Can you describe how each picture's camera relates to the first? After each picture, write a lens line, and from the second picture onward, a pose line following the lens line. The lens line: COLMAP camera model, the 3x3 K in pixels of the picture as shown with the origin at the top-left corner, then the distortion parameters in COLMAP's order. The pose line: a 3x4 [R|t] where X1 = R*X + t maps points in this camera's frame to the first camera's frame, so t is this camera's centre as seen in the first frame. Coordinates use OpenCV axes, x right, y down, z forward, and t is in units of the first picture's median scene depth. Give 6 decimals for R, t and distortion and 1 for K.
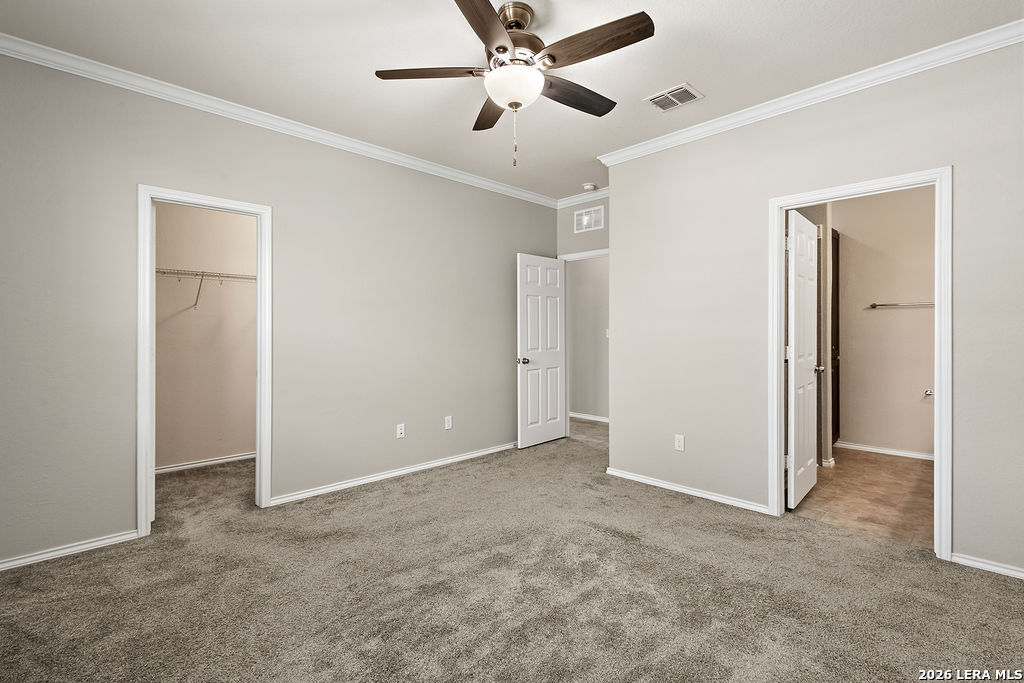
lens RADIAL K [[476.9, 0, 507.1], [0, 476.9, 337.2], [0, 0, 1]] dist [0.011743, -0.003291]
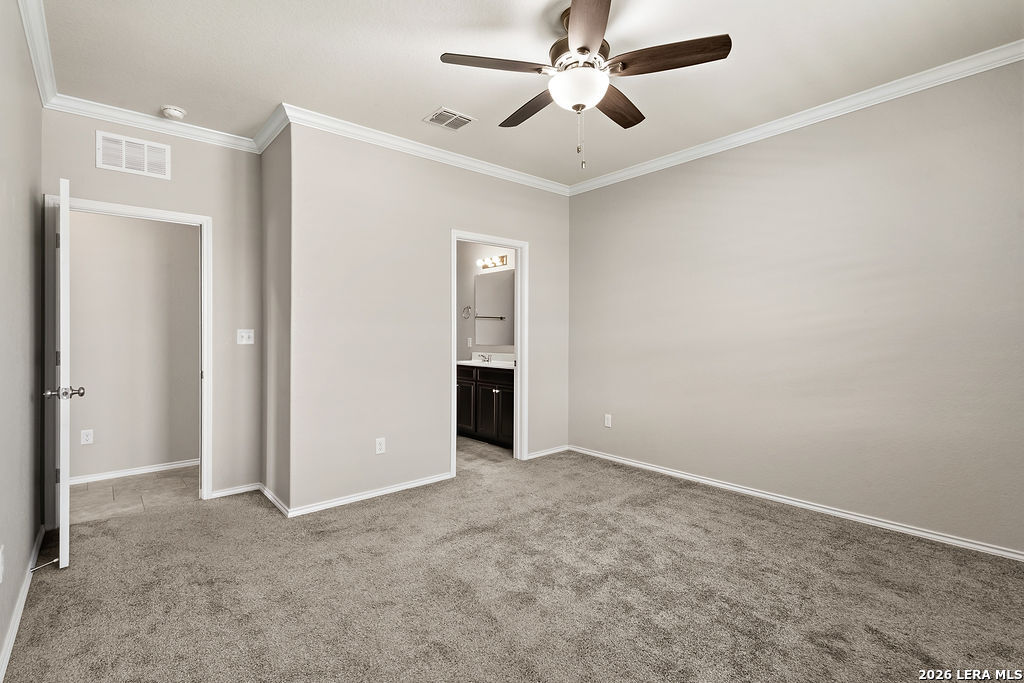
lens RADIAL K [[476.9, 0, 504.9], [0, 476.9, 336.5], [0, 0, 1]] dist [0.011743, -0.003291]
pose [[0.050275, 0.003970, 0.998728, -0.745753], [0.020877, 0.999769, -0.005025, 0.007562], [-0.998517, 0.021103, 0.050181, 0.838157]]
